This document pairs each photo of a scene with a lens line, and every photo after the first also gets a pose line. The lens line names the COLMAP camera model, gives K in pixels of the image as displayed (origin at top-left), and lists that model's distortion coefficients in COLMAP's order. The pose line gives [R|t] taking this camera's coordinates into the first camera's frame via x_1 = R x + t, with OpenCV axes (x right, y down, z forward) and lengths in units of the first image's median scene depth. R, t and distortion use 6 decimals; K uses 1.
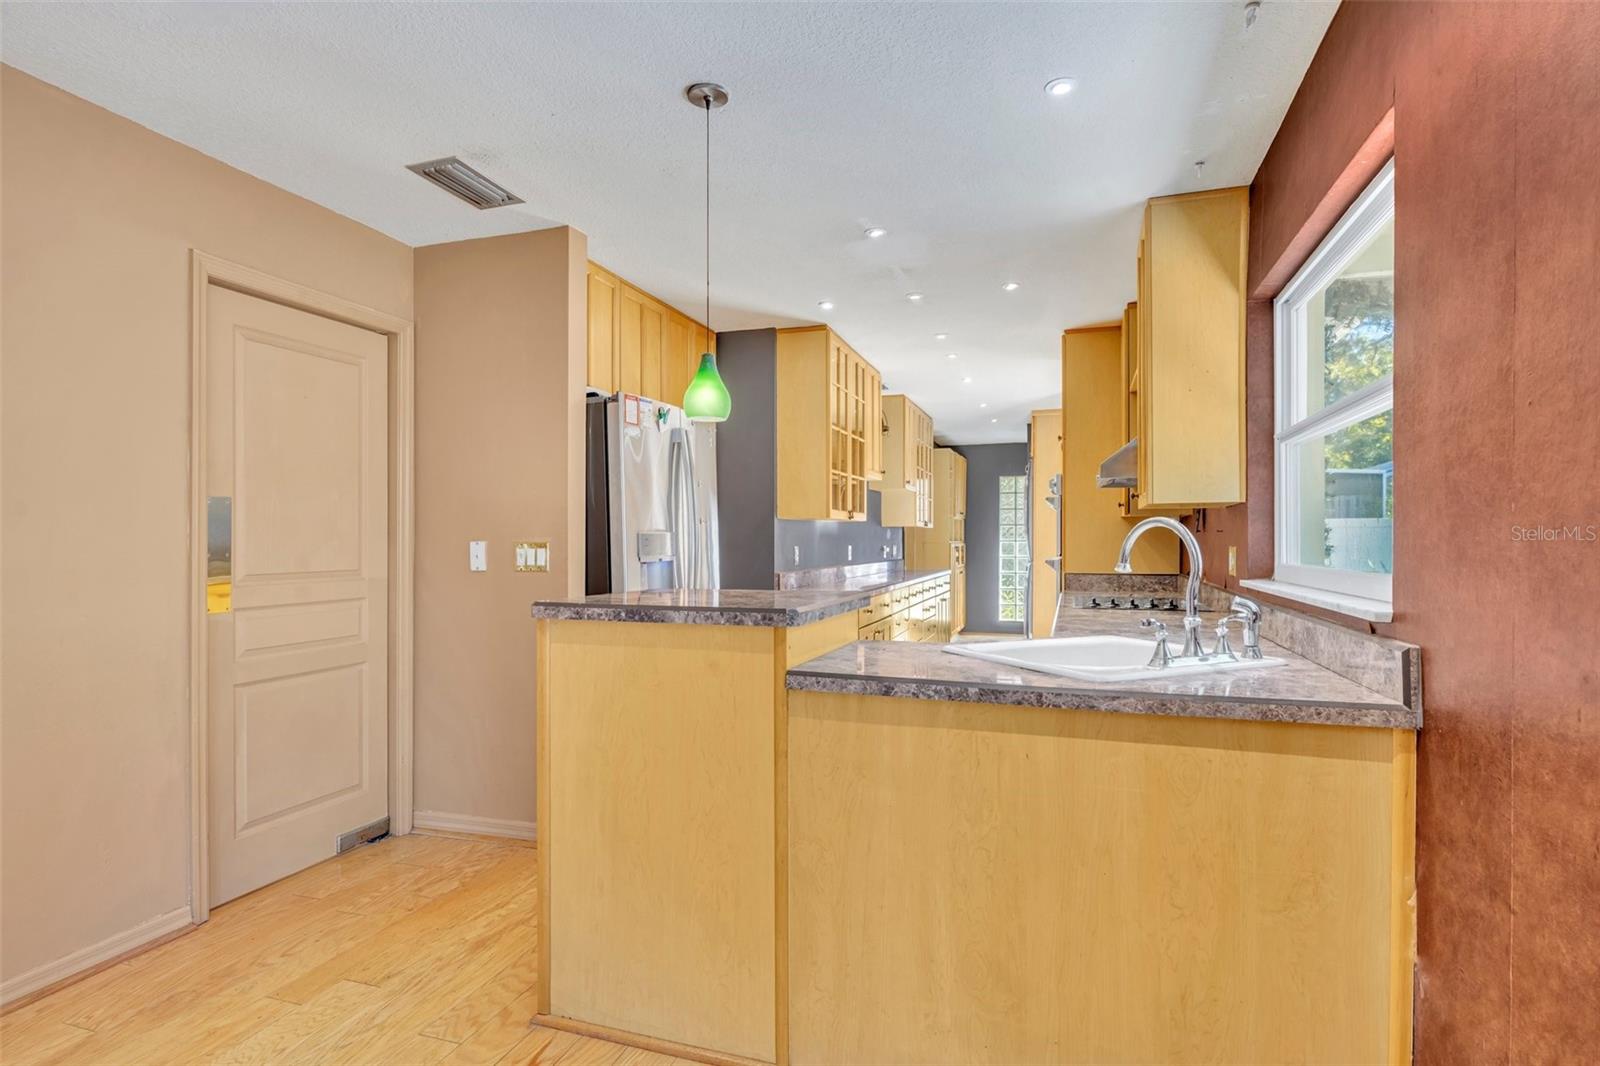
lens RADIAL K [[813.6, 0, 796.0], [0, 813.6, 538.7], [0, 0, 1]] dist [0.000561, -0.000139]
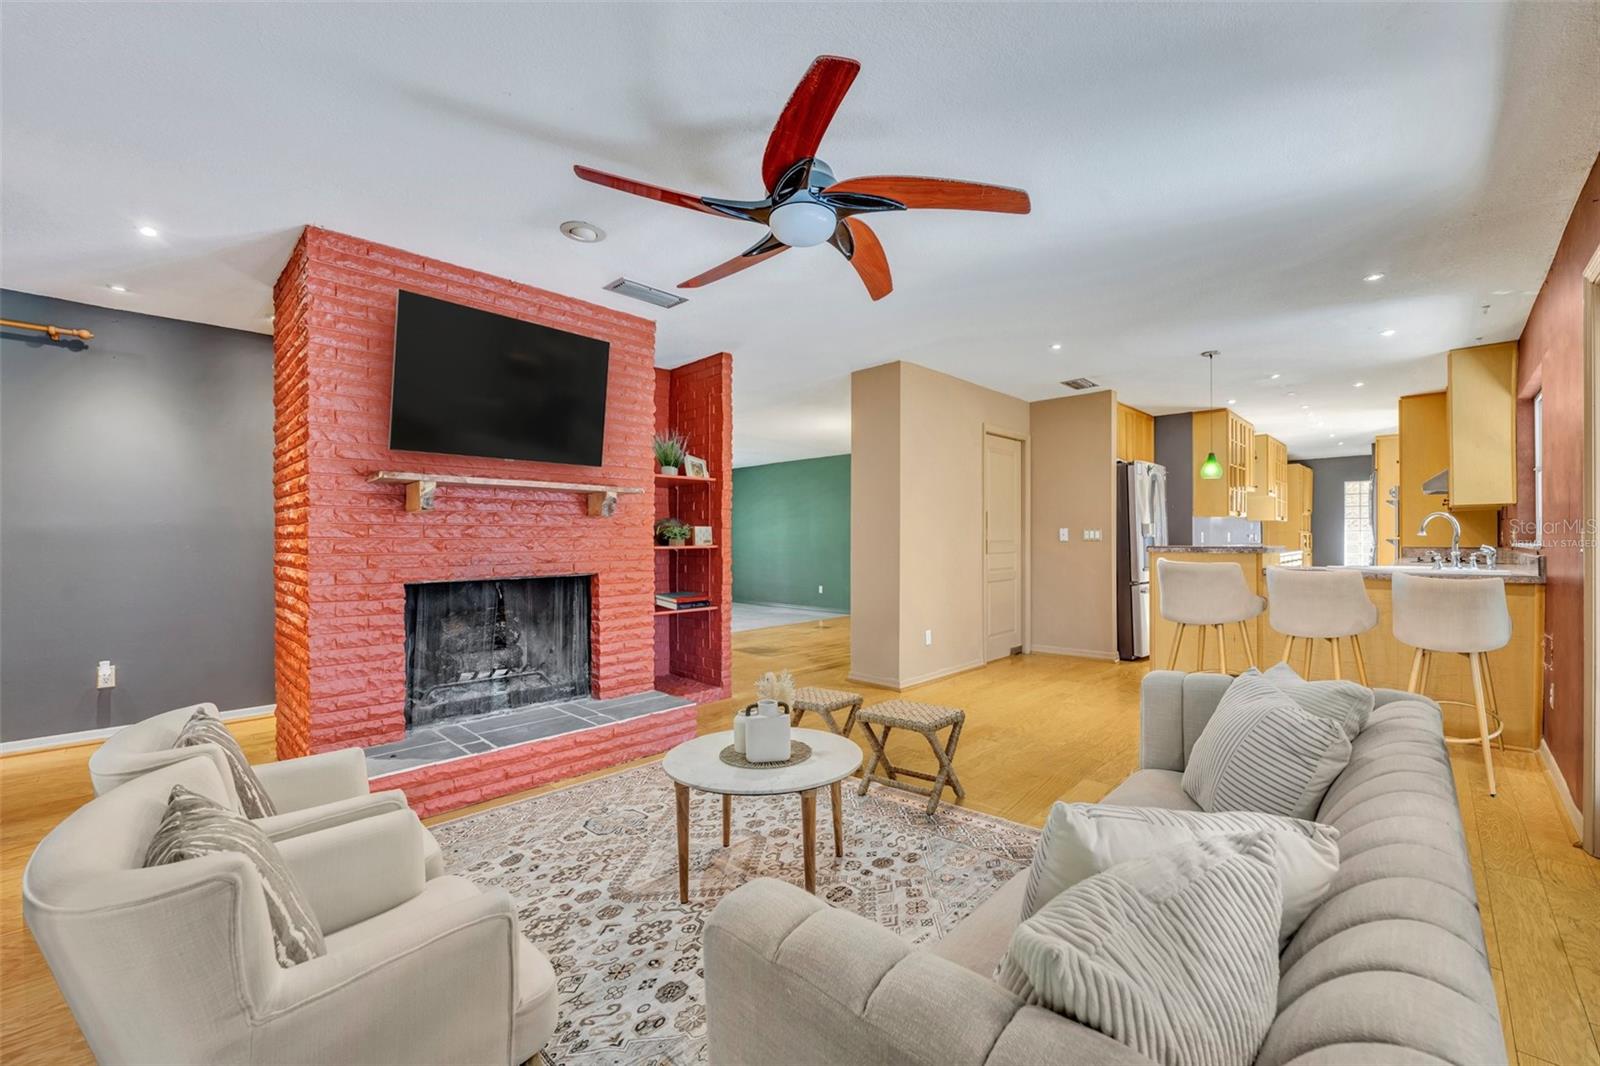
lens RADIAL K [[634.9, 0, 800.0], [0, 634.9, 537.2], [0, 0, 1]] dist [-0.001946, -0.000197]
pose [[0.896868, -0.003446, -0.442285, -0.262714], [0.004693, 0.999988, 0.001726, 0.021697], [0.442274, -0.003623, 0.896873, -0.936476]]
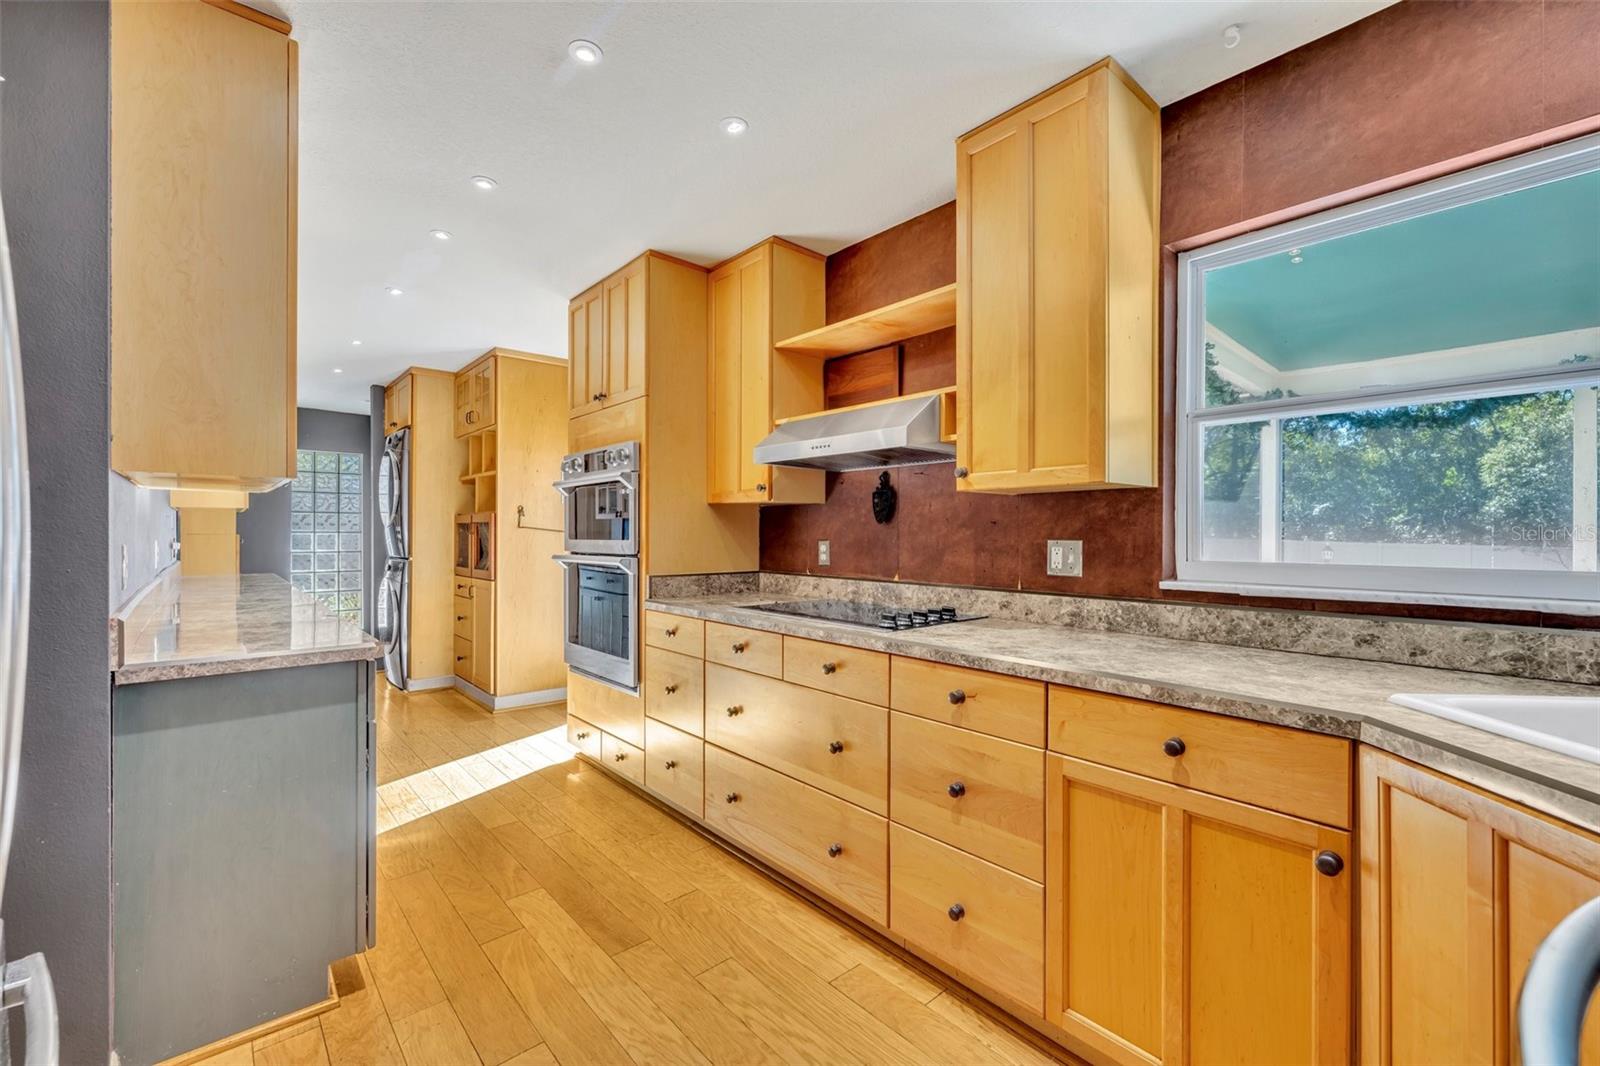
lens RADIAL K [[665.2, 0, 800.0], [0, 665.2, 533.0], [0, 0, 1]] dist [-0.001864, -0.000200]
pose [[0.500627, 0.005891, 0.865643, -0.182098], [-0.007867, 0.999967, -0.002255, 0.004758], [-0.865627, -0.005681, 0.500657, 0.831188]]
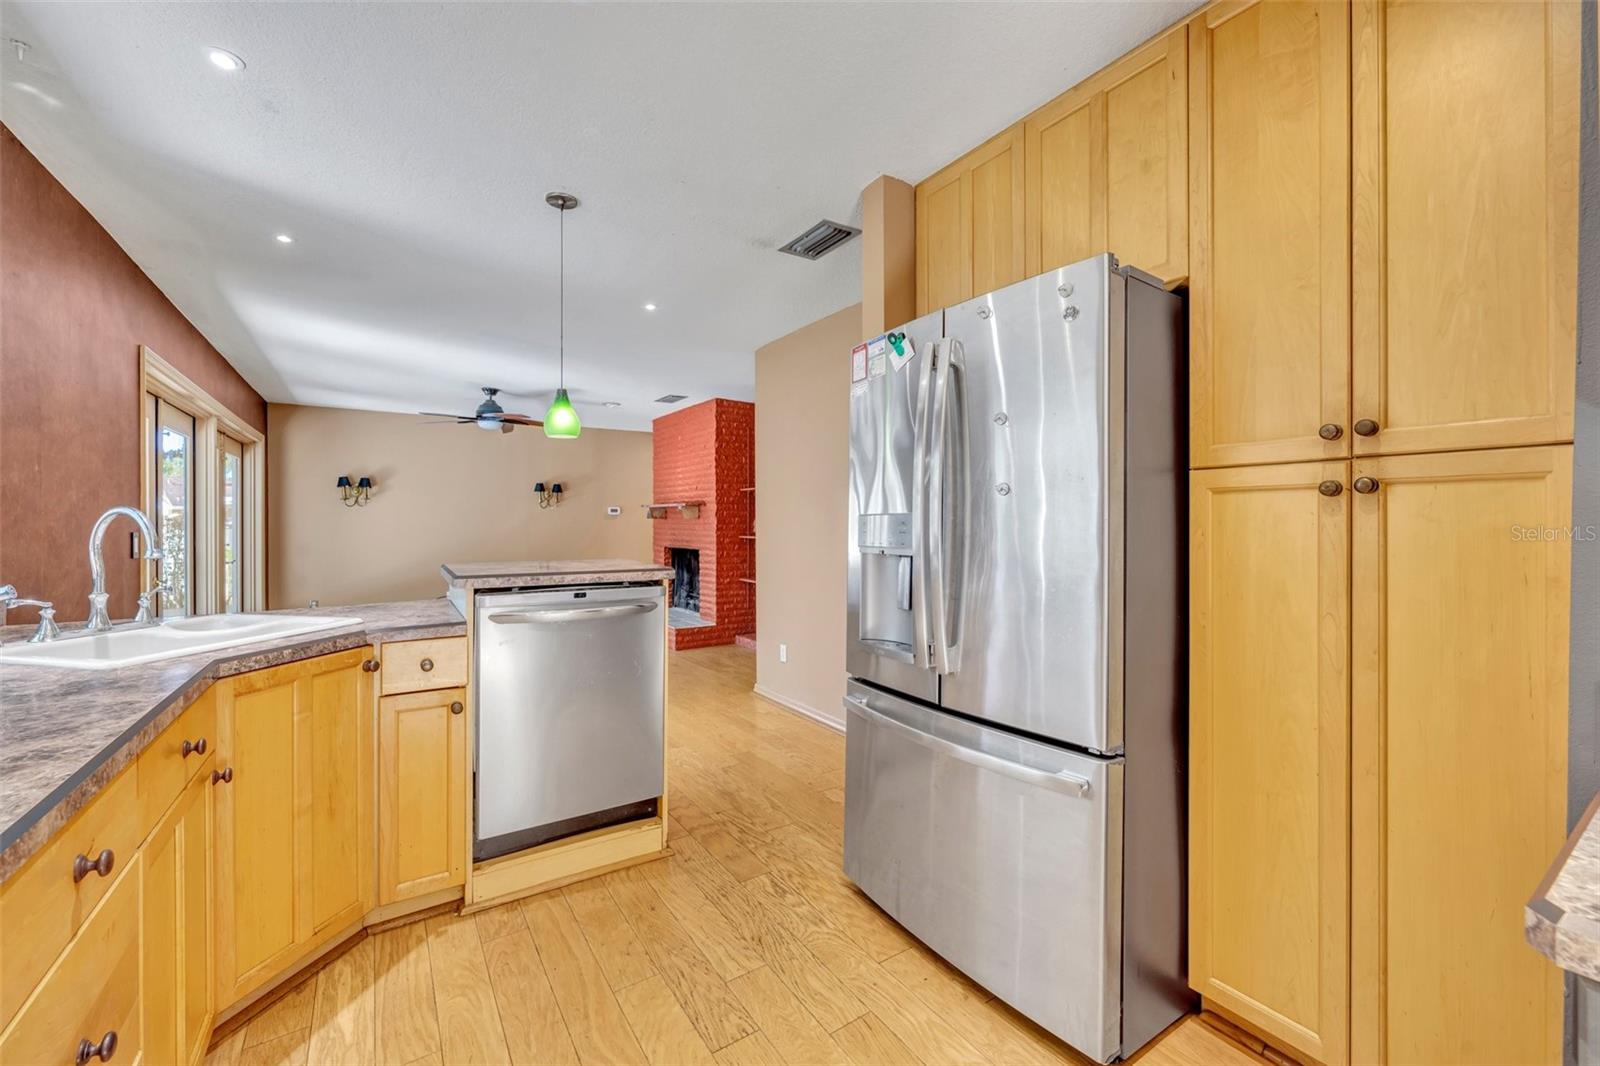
lens RADIAL K [[639.3, 0, 795.9], [0, 639.3, 520.7], [0, 0, 1]] dist [-0.001016, -0.000423]
pose [[-0.618133, 0.001282, -0.786072, 0.332578], [0.003420, 0.999994, -0.001058, -0.001536], [0.786066, -0.003343, -0.618134, 1.329712]]
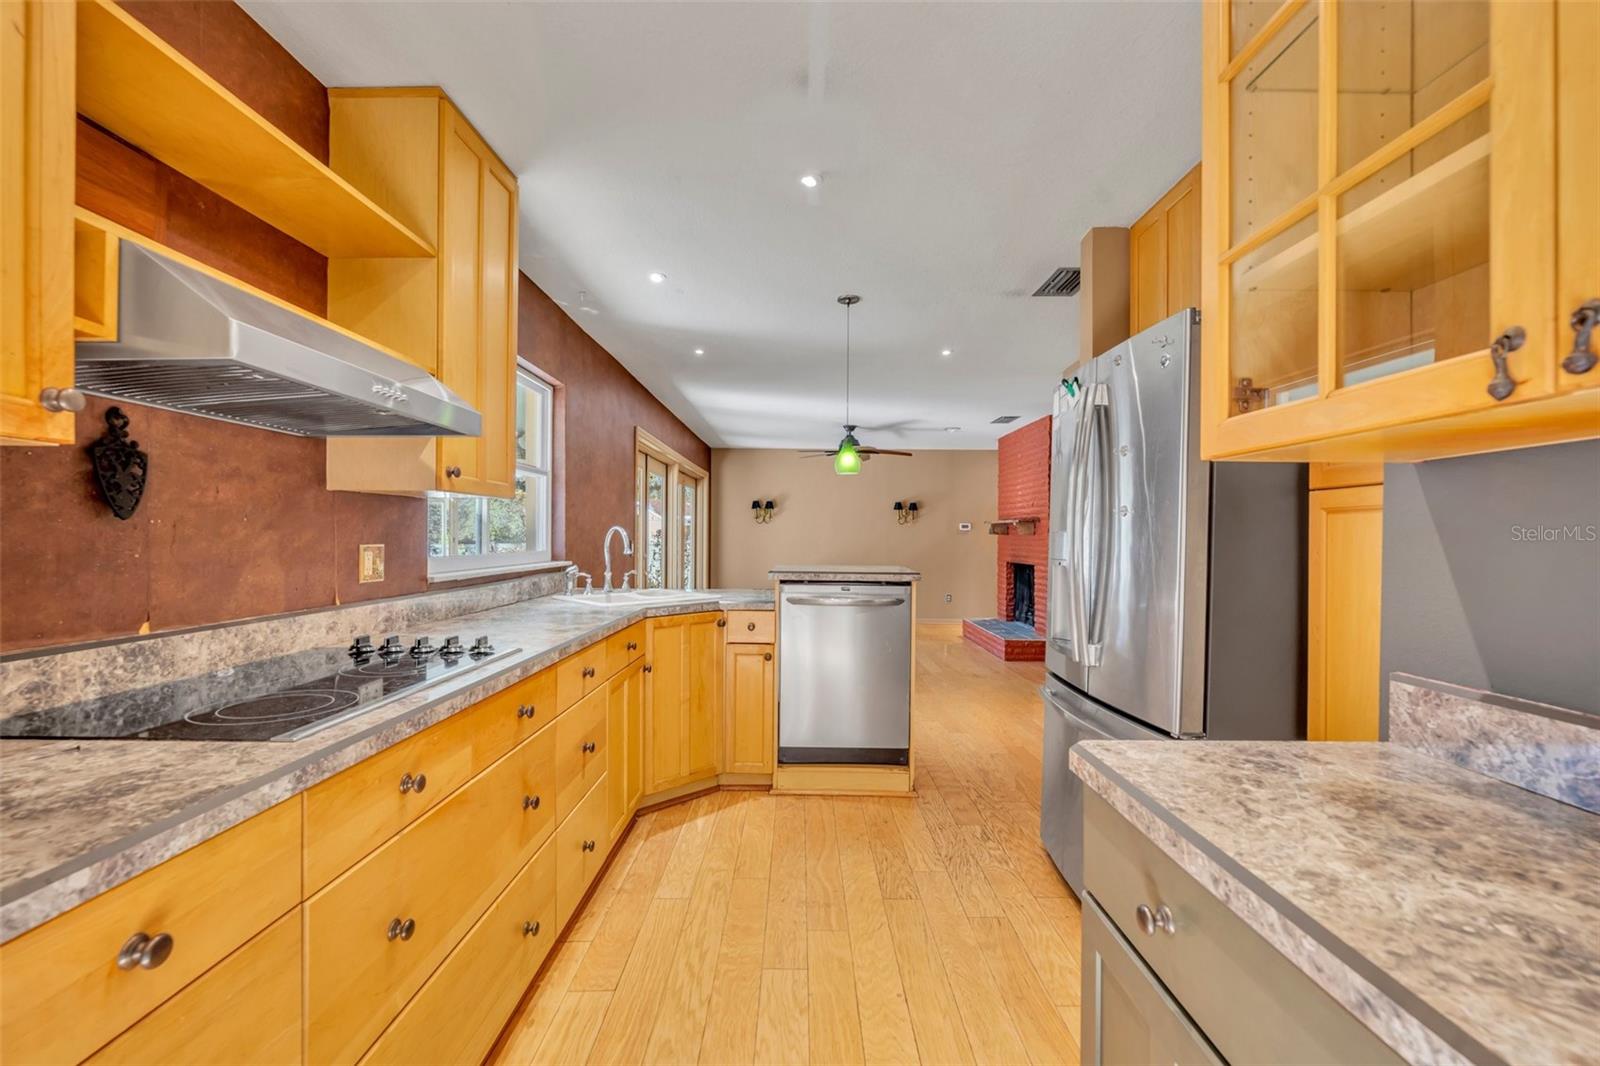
lens RADIAL K [[665.2, 0, 800.0], [0, 665.2, 533.0], [0, 0, 1]] dist [-0.001864, -0.000200]
pose [[-0.949435, -0.006645, -0.313892, 0.316380], [-0.005221, 0.999972, -0.005376, -0.001006], [0.313919, -0.003466, -0.949443, 1.622035]]
